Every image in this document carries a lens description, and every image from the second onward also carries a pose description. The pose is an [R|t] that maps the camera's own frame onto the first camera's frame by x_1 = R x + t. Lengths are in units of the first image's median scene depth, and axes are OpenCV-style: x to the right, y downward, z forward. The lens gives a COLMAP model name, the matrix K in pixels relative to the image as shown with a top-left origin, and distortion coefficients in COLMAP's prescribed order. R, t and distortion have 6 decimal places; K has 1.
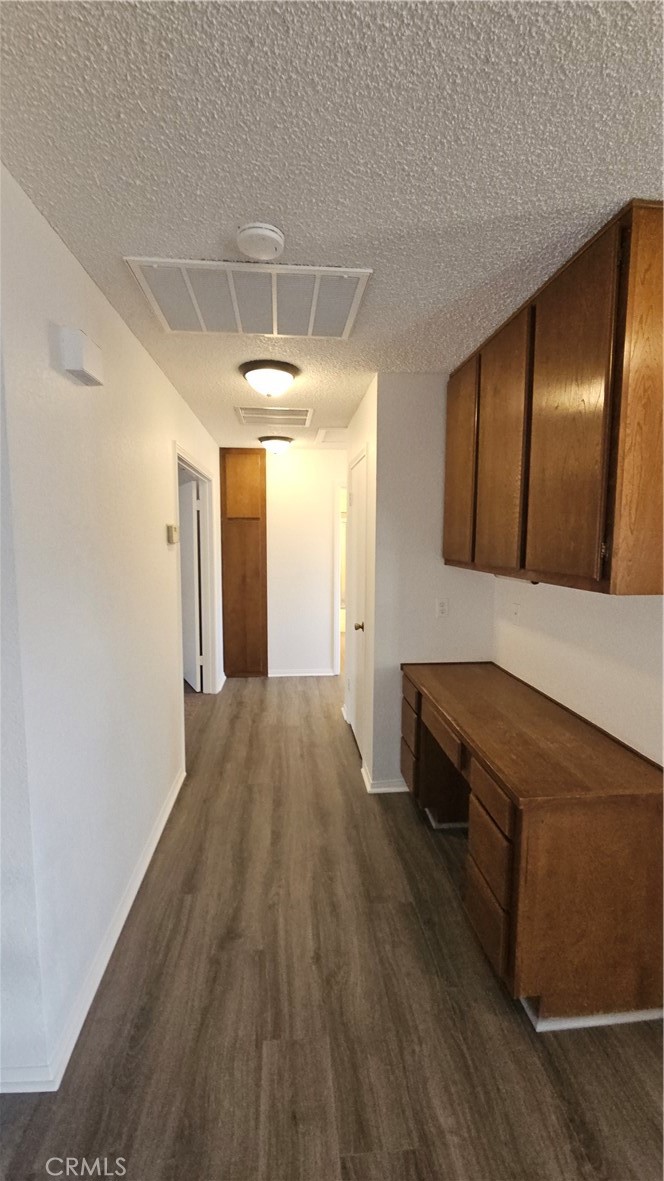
lens RADIAL K [[480.9, 0, 333.8], [0, 480.9, 589.4], [0, 0, 1]] dist [-0.000054, -0.002627]
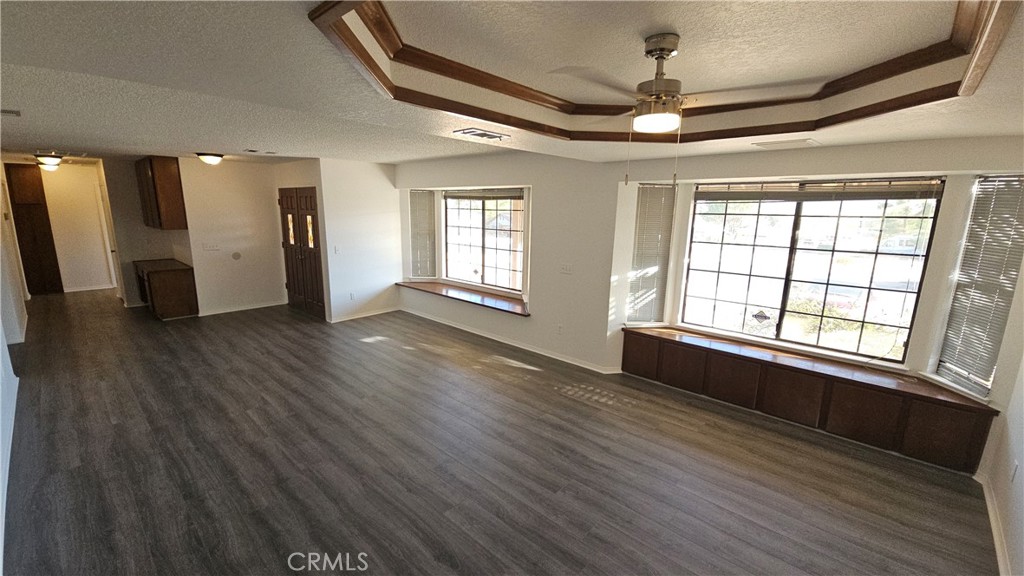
lens RADIAL K [[417.0, 0, 502.4], [0, 417.0, 293.1], [0, 0, 1]] dist [-0.000054, -0.002627]
pose [[0.752171, -0.124982, 0.647007, 0.162721], [0.060590, 0.990807, 0.120956, 0.172481], [-0.656176, -0.051778, 0.752829, -2.275468]]
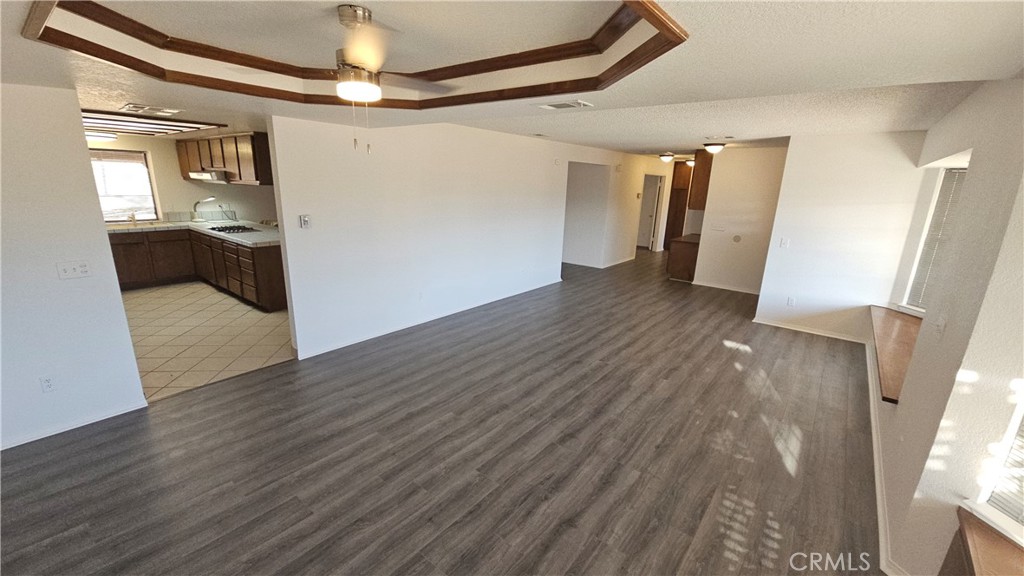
lens RADIAL K [[417.0, 0, 508.1], [0, 417.0, 295.4], [0, 0, 1]] dist [-0.000054, -0.002627]
pose [[0.705465, 0.202890, -0.679083, 1.409677], [-0.105138, 0.977507, 0.182828, 0.176547], [0.700903, -0.057581, 0.710929, -2.263779]]
